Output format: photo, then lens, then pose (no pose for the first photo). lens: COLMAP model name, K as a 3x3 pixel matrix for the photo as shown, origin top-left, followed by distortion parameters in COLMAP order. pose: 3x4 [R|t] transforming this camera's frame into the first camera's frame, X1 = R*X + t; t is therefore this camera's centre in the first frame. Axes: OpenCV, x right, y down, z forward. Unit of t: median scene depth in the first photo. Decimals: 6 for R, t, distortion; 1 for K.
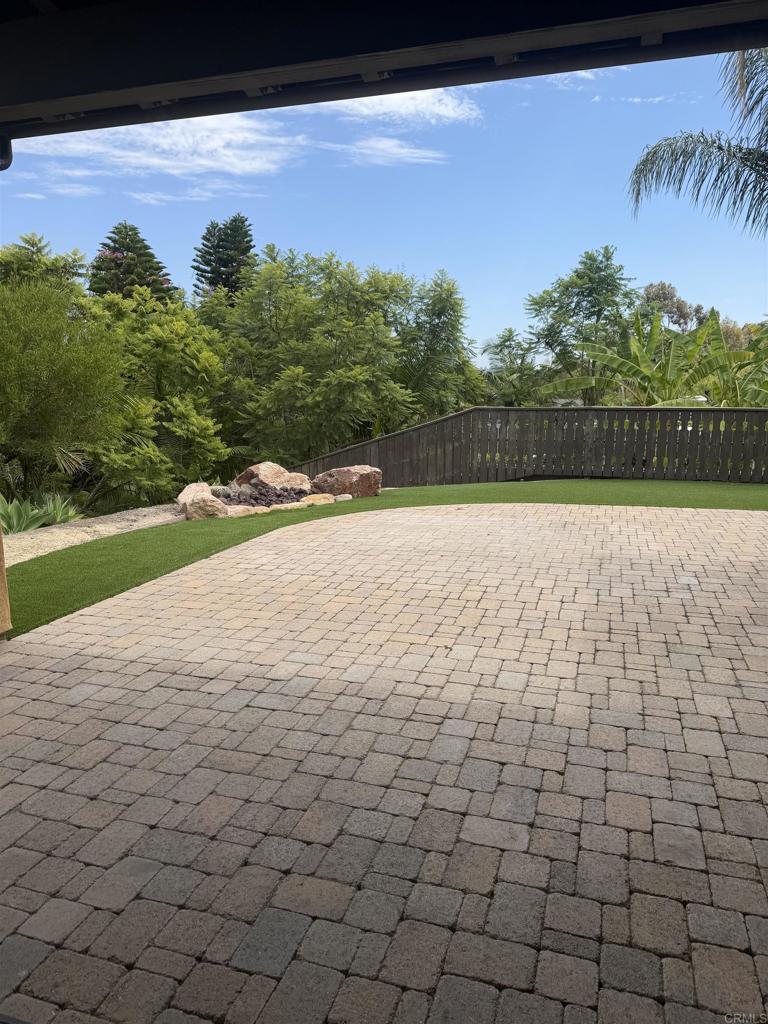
lens RADIAL K [[714.8, 0, 386.0], [0, 714.8, 519.9], [0, 0, 1]] dist [0.048057, -0.027413]
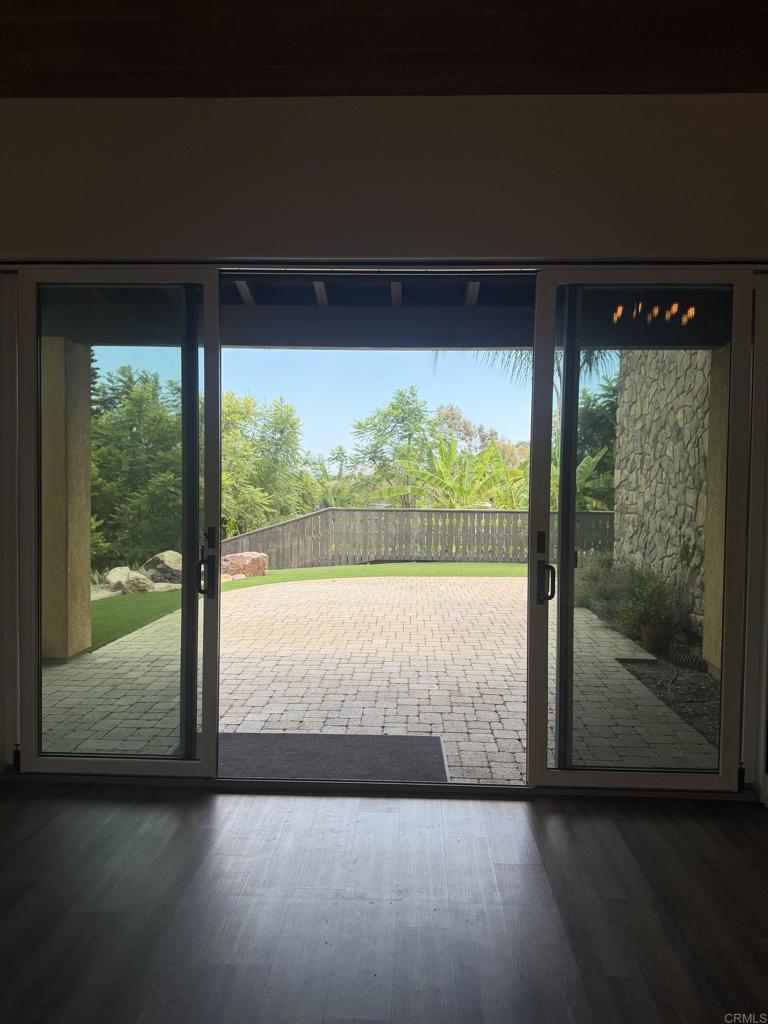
lens RADIAL K [[714.8, 0, 381.7], [0, 714.8, 509.5], [0, 0, 1]] dist [0.048057, -0.027413]
pose [[0.966074, 0.006908, 0.258174, -0.091377], [0.033438, 0.987883, -0.151553, 0.033551], [-0.256093, 0.155044, 0.954137, -0.198779]]
